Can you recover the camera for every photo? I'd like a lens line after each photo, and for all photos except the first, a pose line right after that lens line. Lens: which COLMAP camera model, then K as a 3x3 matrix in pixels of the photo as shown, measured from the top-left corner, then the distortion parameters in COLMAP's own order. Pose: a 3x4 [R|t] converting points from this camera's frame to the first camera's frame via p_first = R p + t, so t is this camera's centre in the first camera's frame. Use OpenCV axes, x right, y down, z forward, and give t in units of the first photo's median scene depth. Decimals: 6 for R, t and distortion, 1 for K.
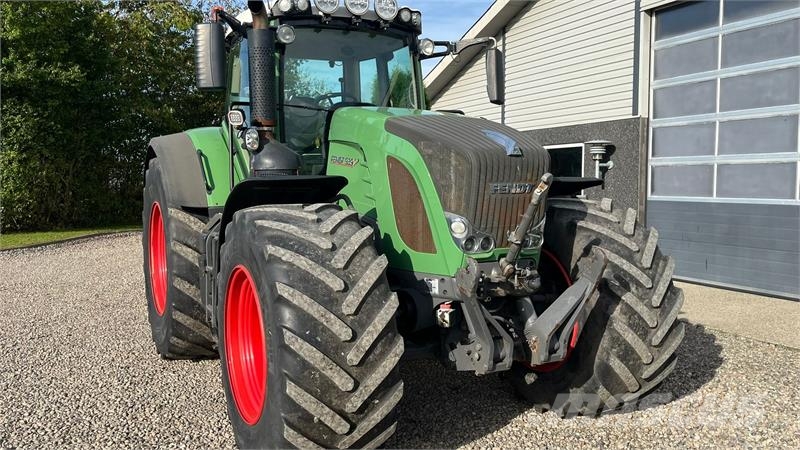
lens RADIAL K [[662.9, 0, 401.6], [0, 662.9, 230.0], [0, 0, 1]] dist [0.046711, -0.033071]
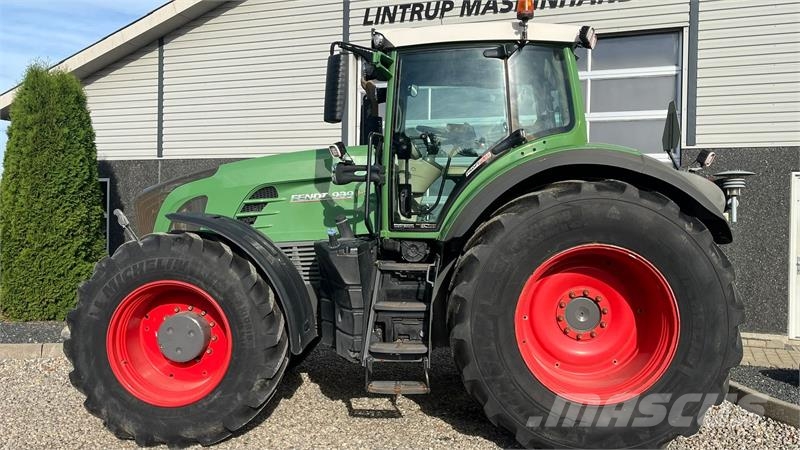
lens RADIAL K [[737.3, 0, 385.1], [0, 737.3, 223.6], [0, 0, 1]] dist [0.040649, 0.000000]
pose [[0.747607, 0.011102, 0.664049, -0.435747], [0.031497, 0.998143, -0.052148, -0.007318], [-0.663394, 0.059902, 0.745869, 0.172598]]
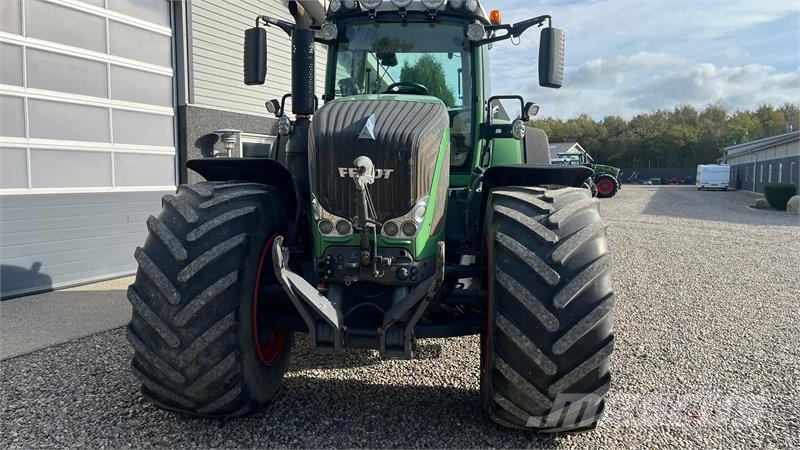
lens RADIAL K [[609.4, 0, 399.2], [0, 609.4, 221.9], [0, 0, 1]] dist [0.049848, -0.044845]
pose [[-0.651135, -0.058538, 0.756701, -0.419961], [0.054488, 0.990843, 0.123537, -0.078879], [-0.757003, 0.121670, -0.641983, 1.187531]]
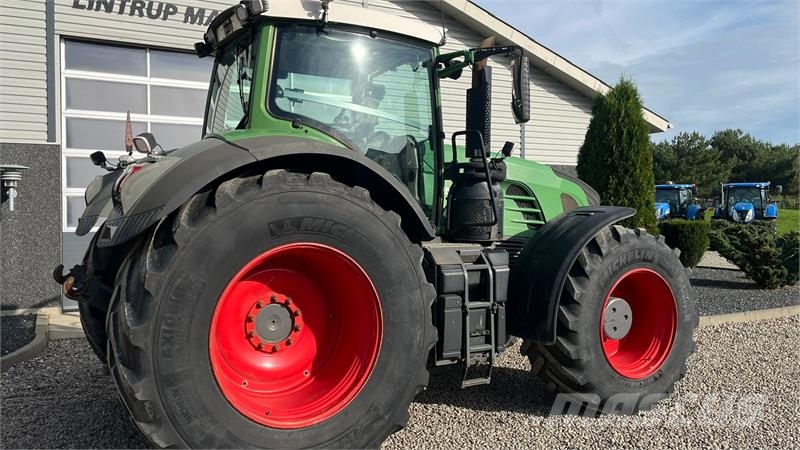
lens RADIAL K [[659.6, 0, 389.9], [0, 659.6, 224.1], [0, 0, 1]] dist [0.028572, -0.001002]
pose [[-0.023138, -0.017651, 0.999576, -0.751318], [0.075912, 0.996927, 0.019362, -0.050172], [-0.996846, 0.076328, -0.021727, 0.710446]]
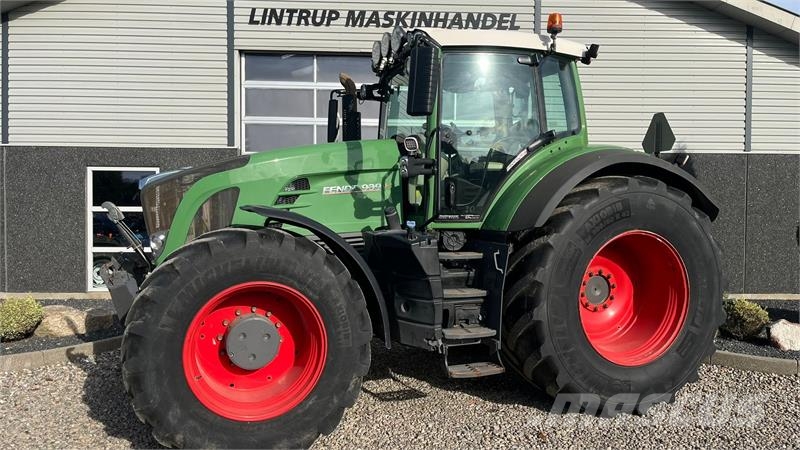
lens RADIAL K [[609.4, 0, 399.4], [0, 609.4, 227.6], [0, 0, 1]] dist [0.049848, -0.044845]
pose [[0.409052, -0.020351, 0.912284, -0.536587], [0.059942, 0.998191, -0.004610, -0.030366], [-0.910540, 0.056570, 0.409532, 0.474461]]
